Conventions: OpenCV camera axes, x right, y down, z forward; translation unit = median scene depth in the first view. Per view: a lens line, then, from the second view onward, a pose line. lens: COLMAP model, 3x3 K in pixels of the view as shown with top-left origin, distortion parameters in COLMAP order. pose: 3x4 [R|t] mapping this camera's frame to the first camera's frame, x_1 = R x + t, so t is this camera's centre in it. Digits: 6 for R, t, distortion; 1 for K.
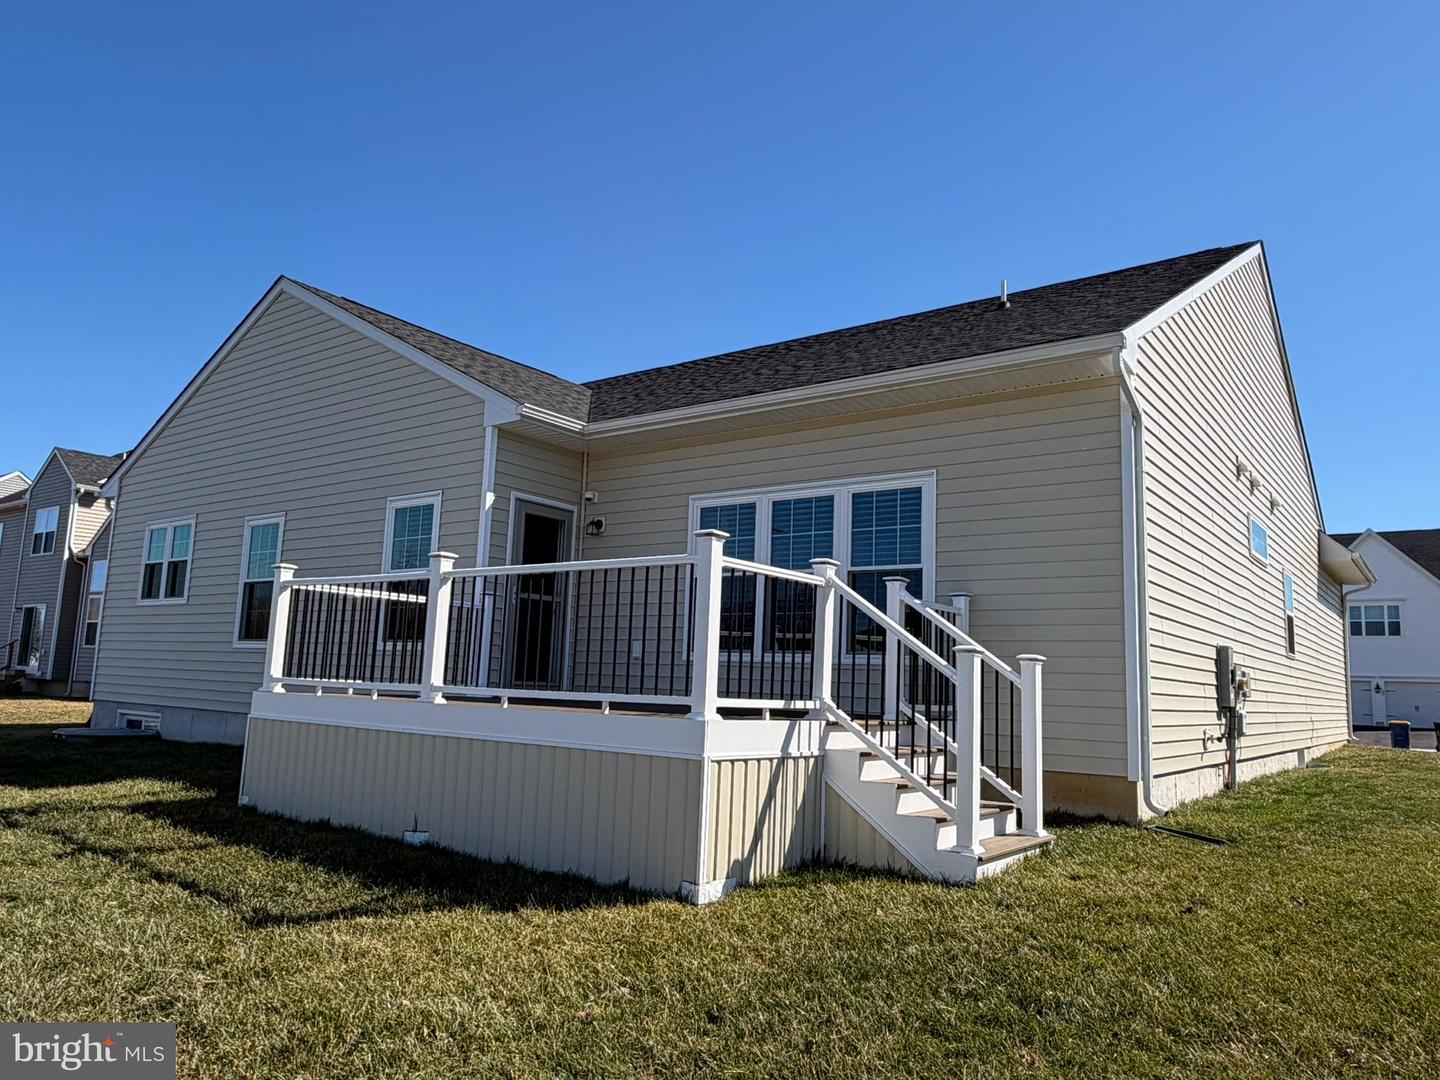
lens RADIAL K [[1003.1, 0, 720.4], [0, 1003.1, 516.8], [0, 0, 1]] dist [0.003008, 0.000961]
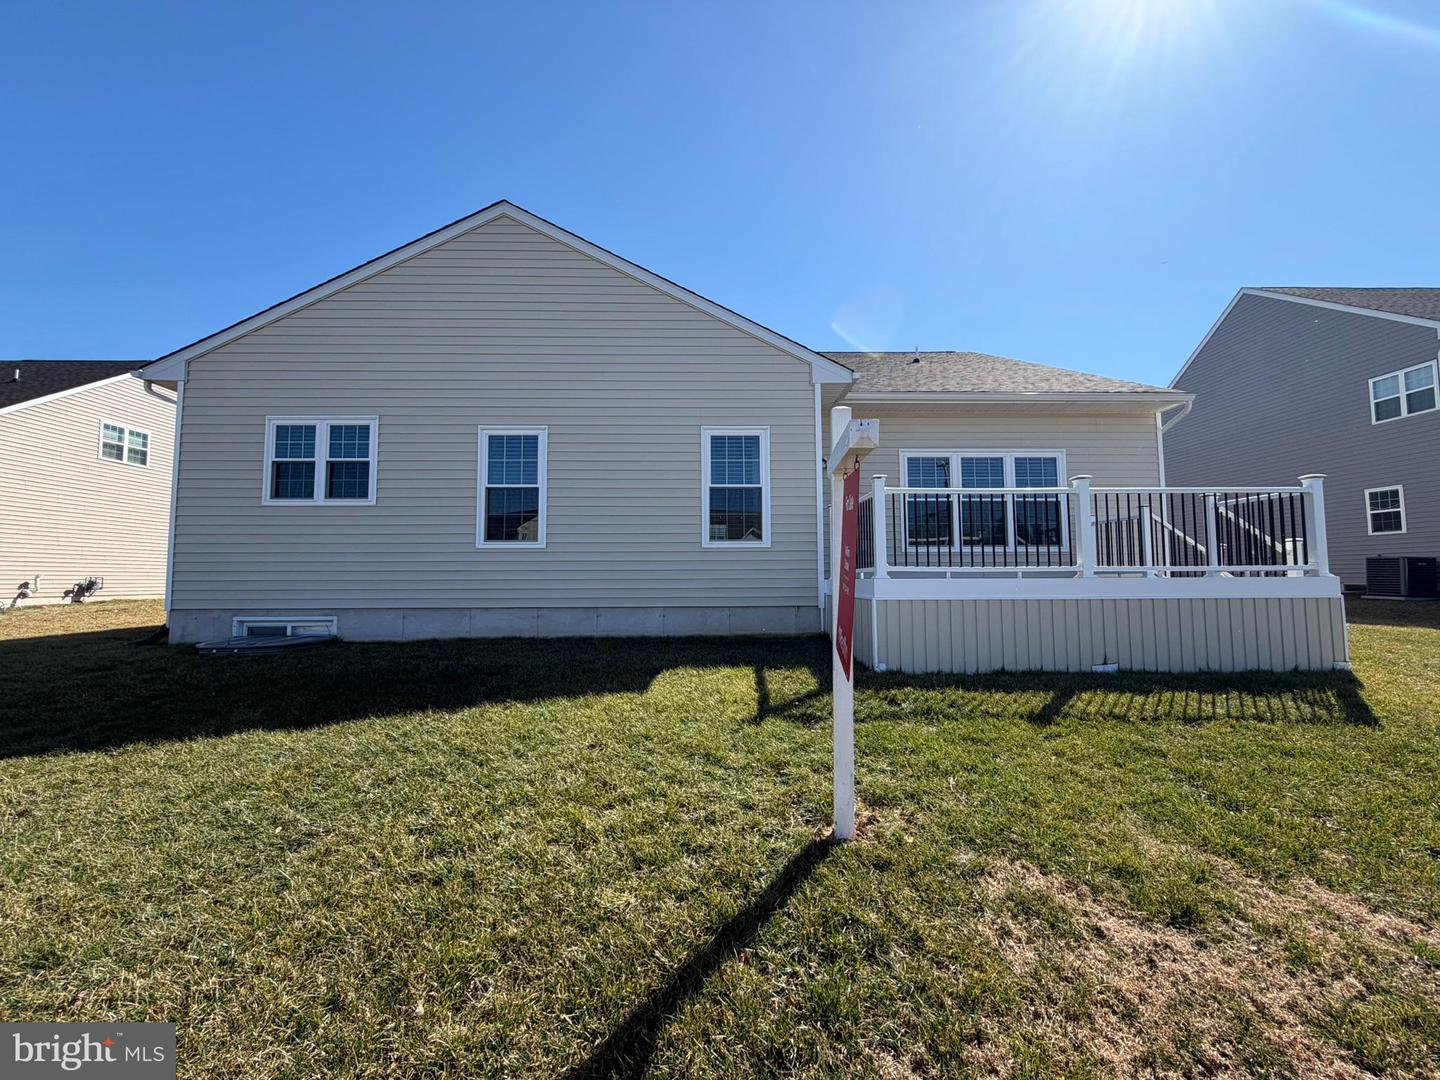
lens RADIAL K [[573.6, 0, 720.0], [0, 573.6, 540.0], [0, 0, 1]] dist [-0.000149, -0.000099]
pose [[0.792717, 0.001109, 0.609589, -0.858188], [-0.067025, 0.994094, 0.085351, 0.067572], [-0.605894, -0.108517, 0.788110, 0.476760]]
